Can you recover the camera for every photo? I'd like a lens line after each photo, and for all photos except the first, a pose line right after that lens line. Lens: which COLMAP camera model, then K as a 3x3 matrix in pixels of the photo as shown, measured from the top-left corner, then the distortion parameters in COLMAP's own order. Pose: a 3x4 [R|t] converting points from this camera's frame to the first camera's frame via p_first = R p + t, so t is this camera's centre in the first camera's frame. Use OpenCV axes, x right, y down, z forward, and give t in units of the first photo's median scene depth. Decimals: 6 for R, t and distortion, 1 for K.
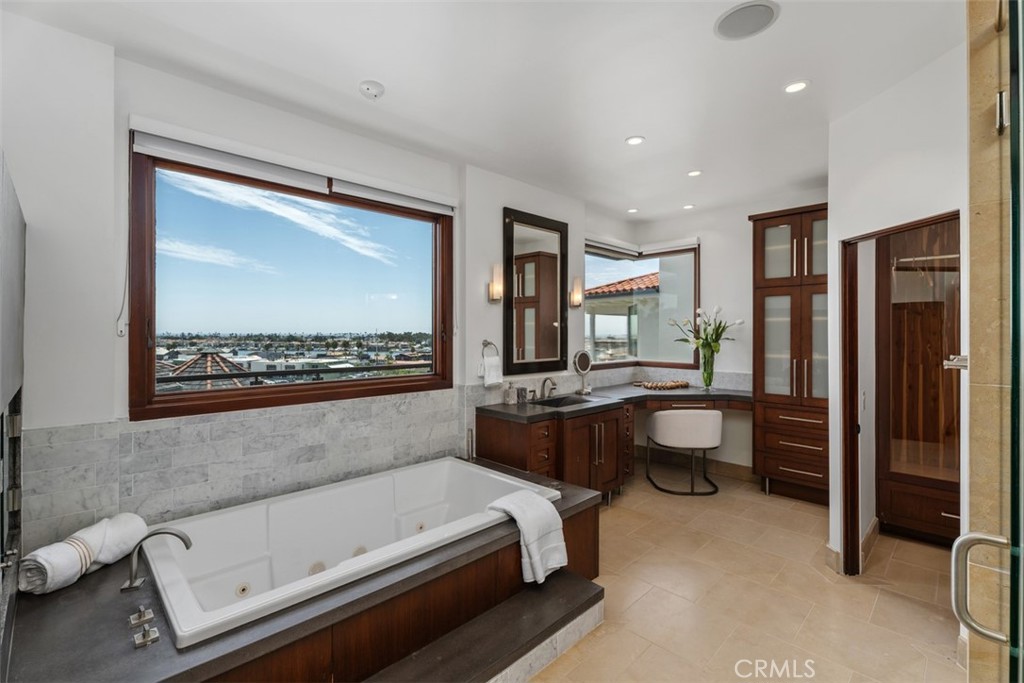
lens RADIAL K [[455.1, 0, 512.0], [0, 455.1, 341.5], [0, 0, 1]] dist [0.010037, -0.000002]
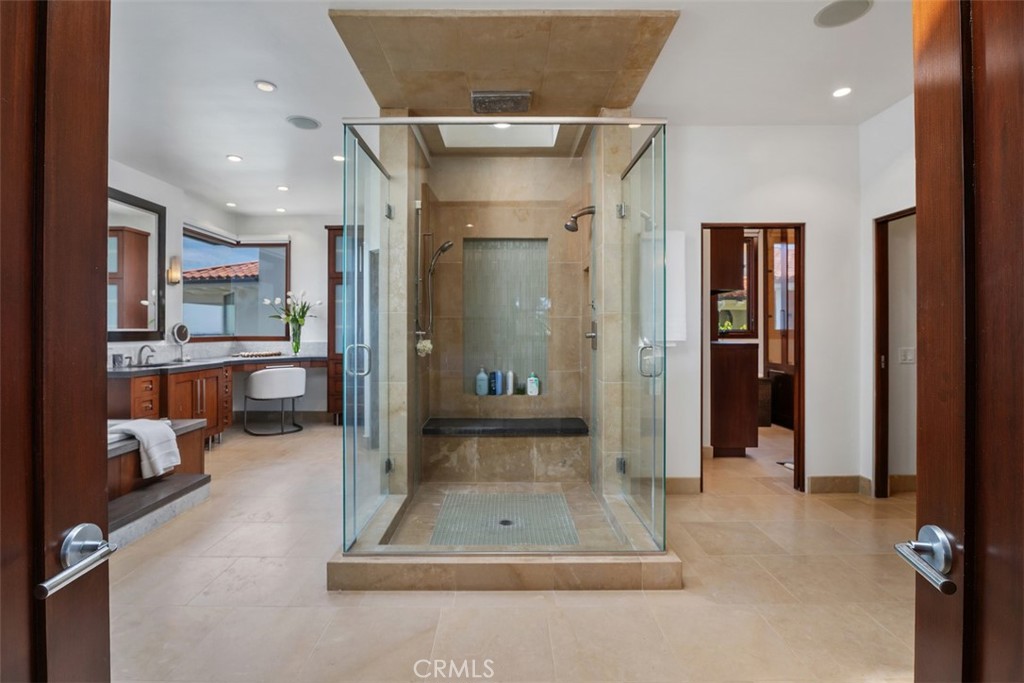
lens RADIAL K [[476.8, 0, 510.4], [0, 476.8, 324.2], [0, 0, 1]] dist [-0.017148, -0.000112]
pose [[0.699432, 0.008375, 0.714650, -0.105229], [0.014407, 0.999563, -0.025814, 0.062478], [-0.714554, 0.028351, 0.699006, -0.371292]]
